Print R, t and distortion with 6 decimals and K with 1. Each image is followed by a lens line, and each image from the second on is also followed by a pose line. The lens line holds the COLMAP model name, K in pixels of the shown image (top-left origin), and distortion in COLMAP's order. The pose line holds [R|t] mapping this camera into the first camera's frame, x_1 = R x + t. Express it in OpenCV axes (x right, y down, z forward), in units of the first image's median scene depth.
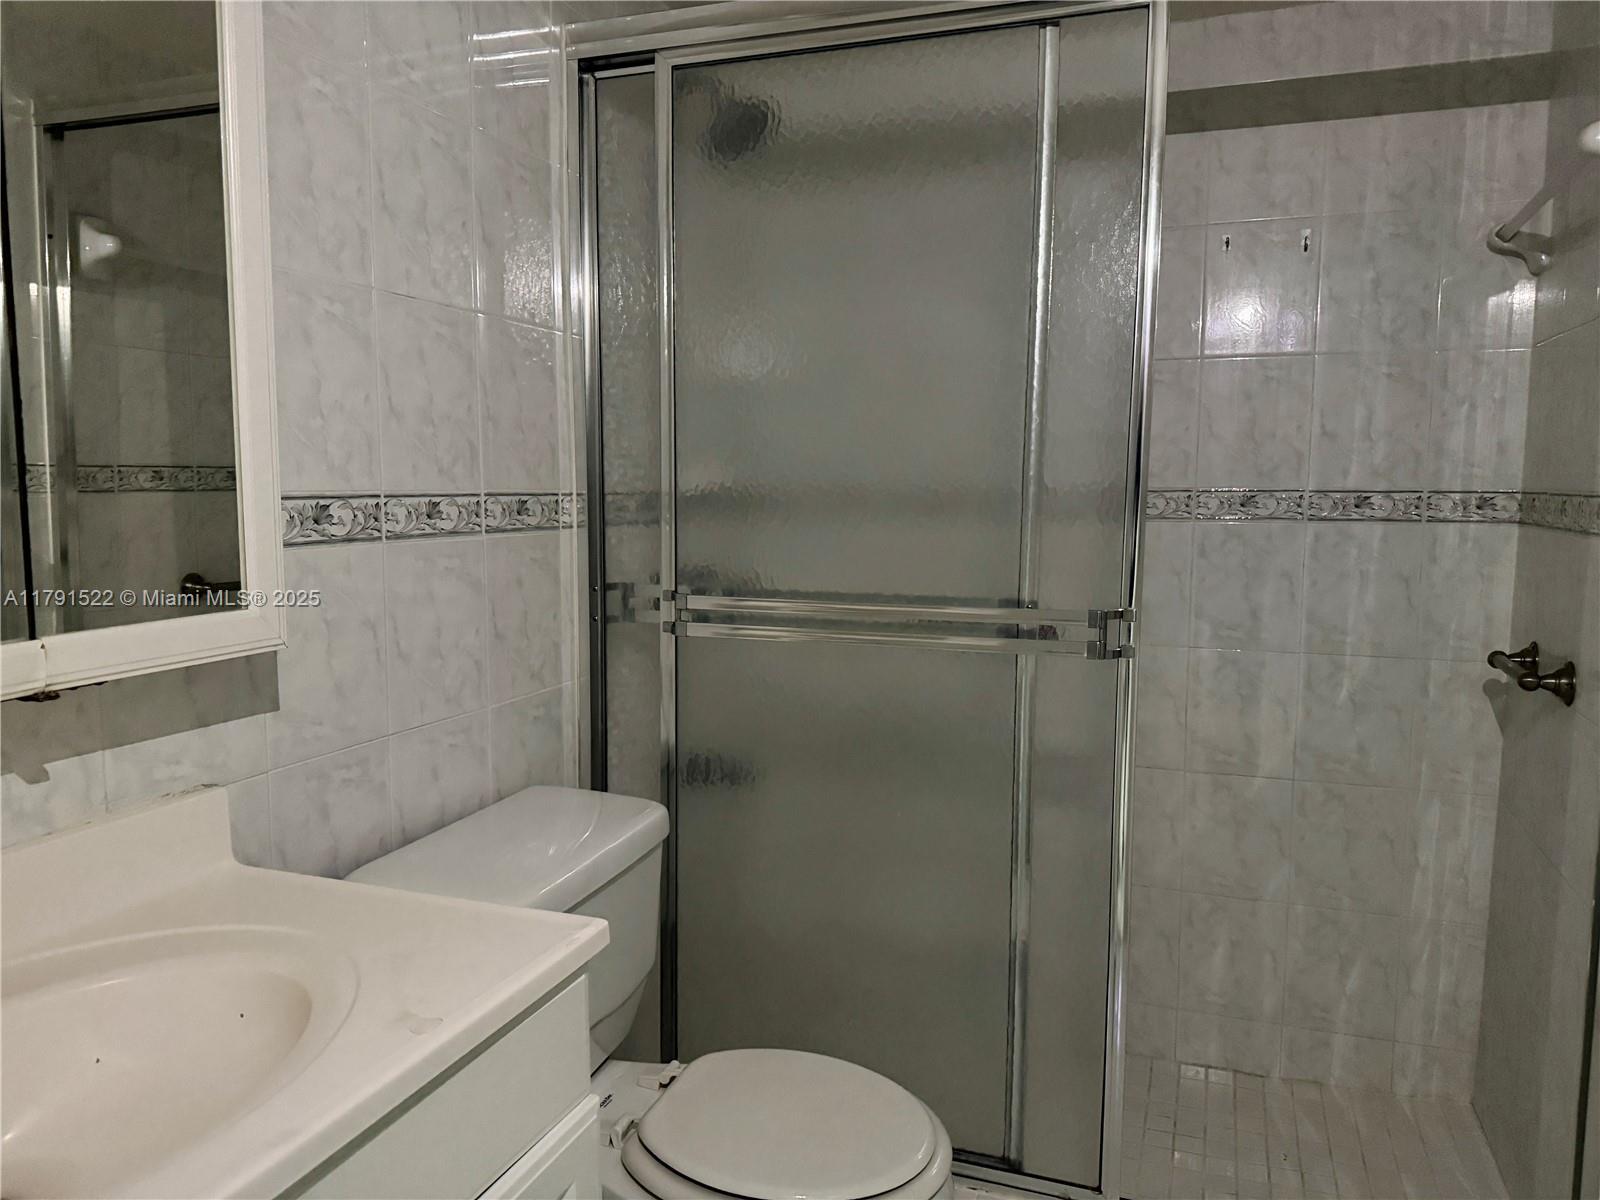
lens RADIAL K [[1141.0, 0, 813.2], [0, 1141.0, 599.6], [0, 0, 1]] dist [0.033723, -0.042141]
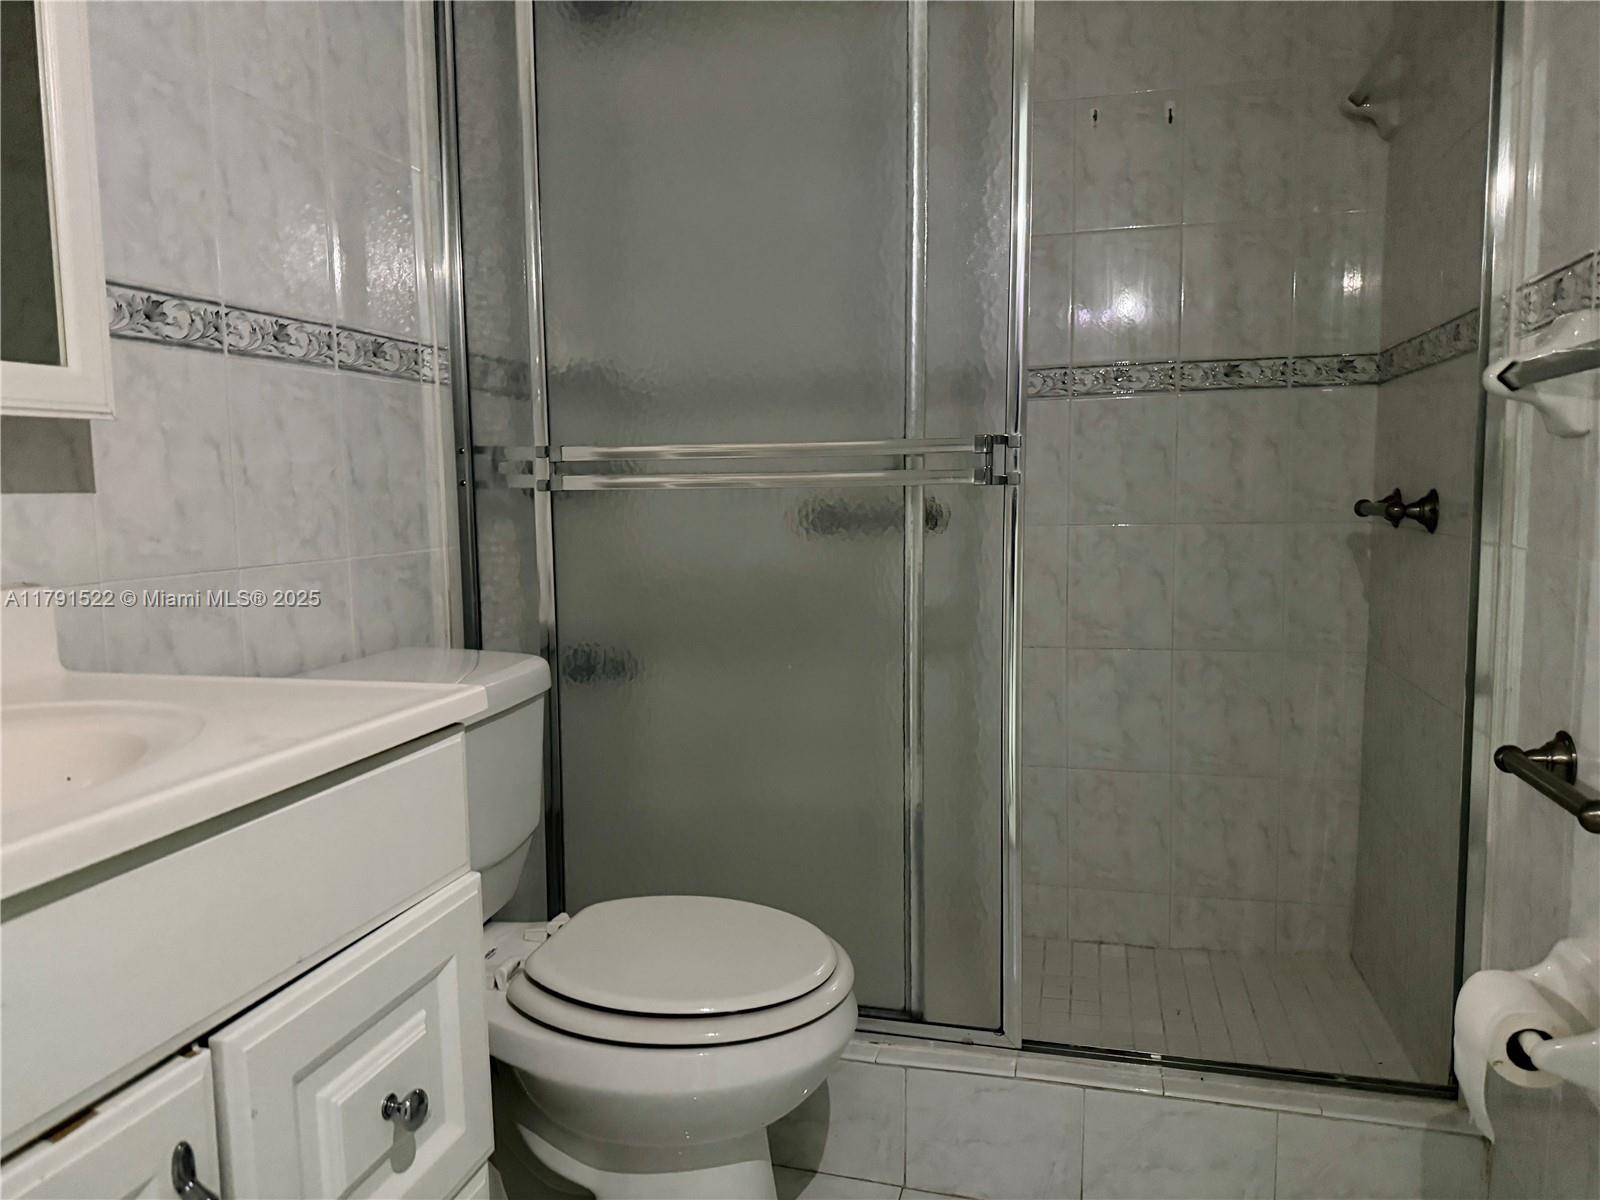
lens RADIAL K [[1141.0, 0, 803.5], [0, 1141.0, 610.0], [0, 0, 1]] dist [0.033723, -0.042141]
pose [[0.994854, -0.028770, 0.097145, -0.005820], [0.029395, 0.999555, -0.005003, 0.143127], [-0.096958, 0.007832, 0.995258, 0.028098]]
